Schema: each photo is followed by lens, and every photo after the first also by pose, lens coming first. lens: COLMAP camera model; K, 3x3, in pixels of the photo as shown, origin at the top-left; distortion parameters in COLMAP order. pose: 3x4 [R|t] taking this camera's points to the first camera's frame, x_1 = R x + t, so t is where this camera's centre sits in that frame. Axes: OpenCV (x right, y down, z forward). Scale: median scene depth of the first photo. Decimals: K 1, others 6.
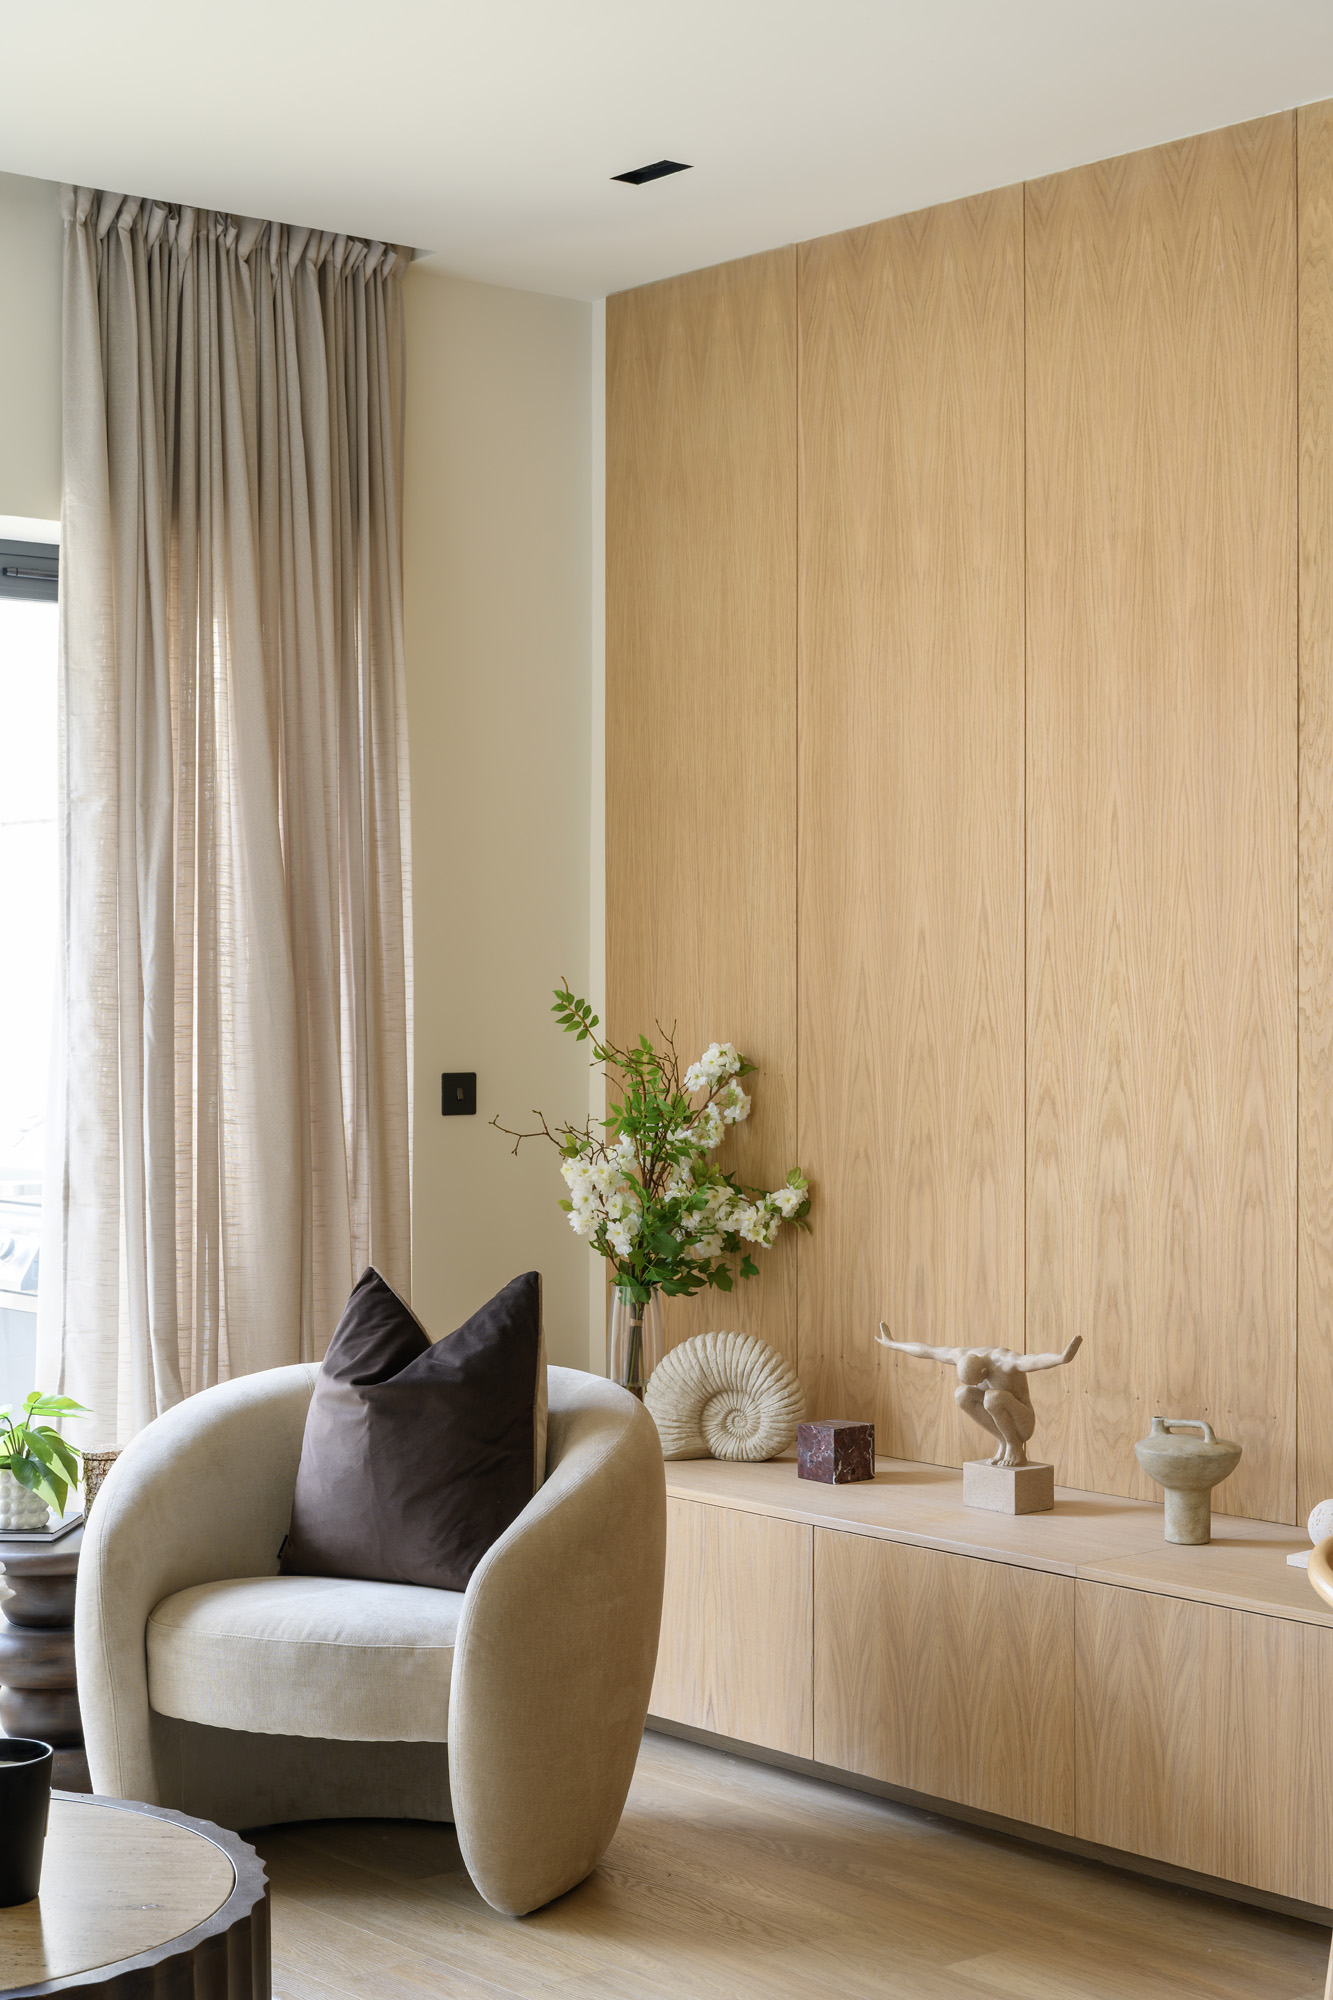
lens RADIAL K [[3134.6, 0, 593.4], [0, 3134.6, 1047.5], [0, 0, 1]] dist [0.034139, 0.000000]
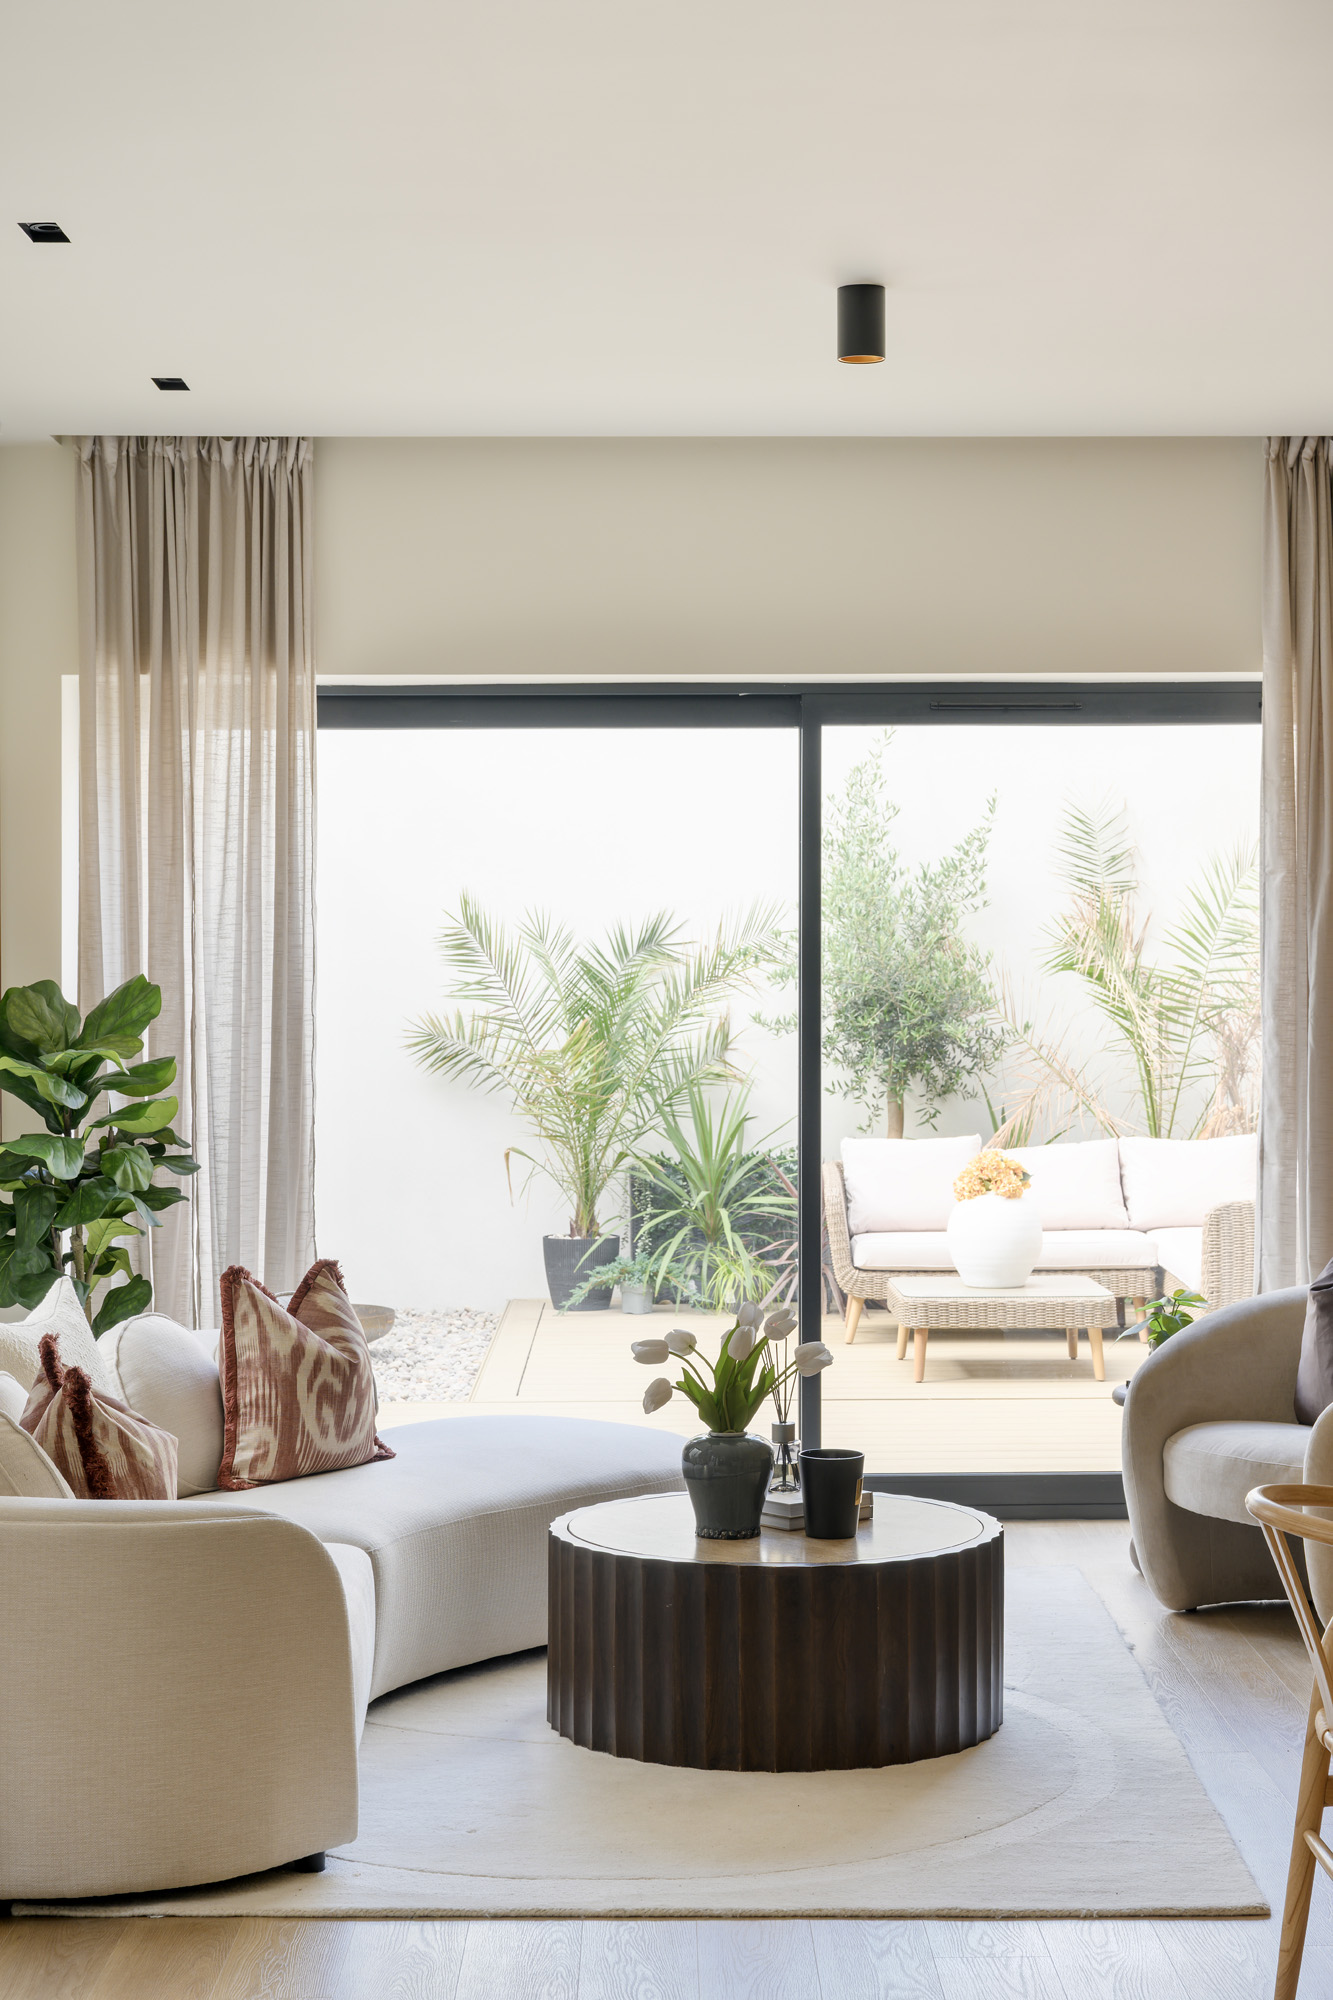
lens RADIAL K [[3212.5, 0, 665.3], [0, 3212.5, 984.9], [0, 0, 1]] dist [-0.002233, 0.000000]
pose [[0.781622, 0.000525, -0.623753, 0.511908], [-0.009108, 0.999903, -0.010571, -0.011360], [0.623686, 0.013944, 0.781550, -0.278481]]
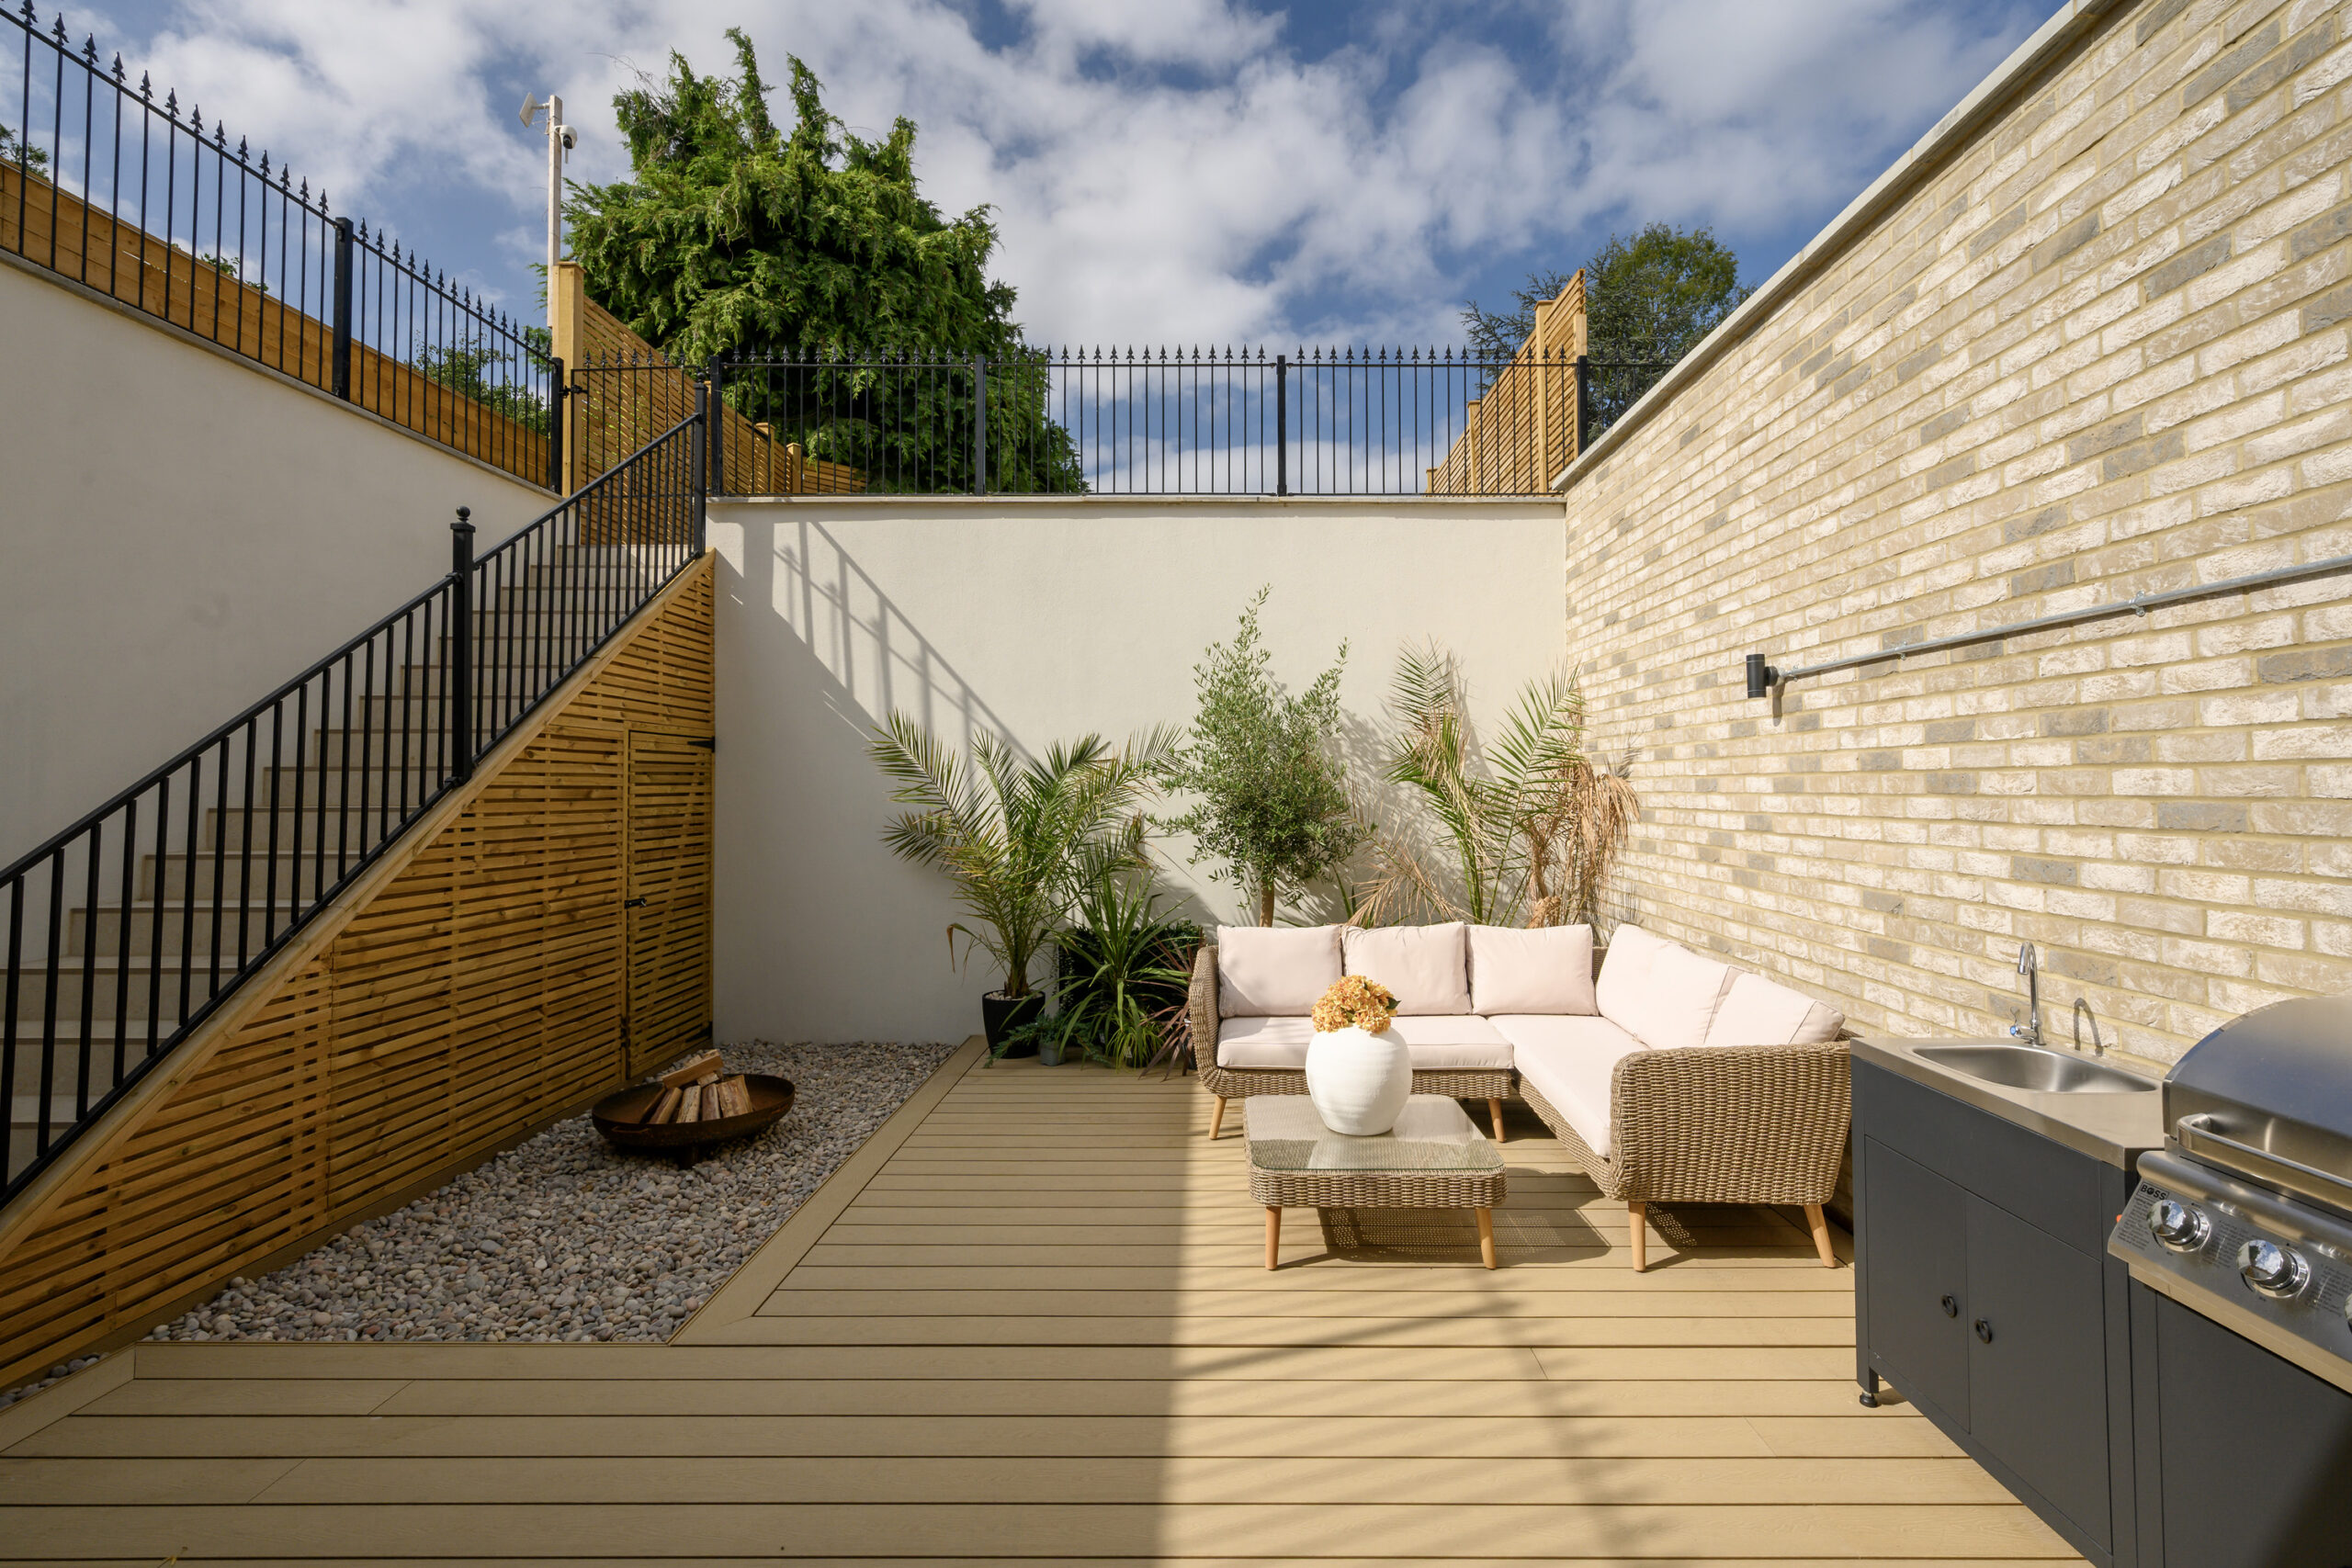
lens RADIAL K [[1058.2, 0, 1180.0], [0, 1058.2, 753.4], [0, 0, 1]] dist [-0.002225, 0.000180]
pose [[0.757485, -0.021233, -0.652507, -0.302265], [-0.011577, 0.998877, -0.045943, -0.029416], [0.652750, 0.042355, 0.756389, 0.956509]]
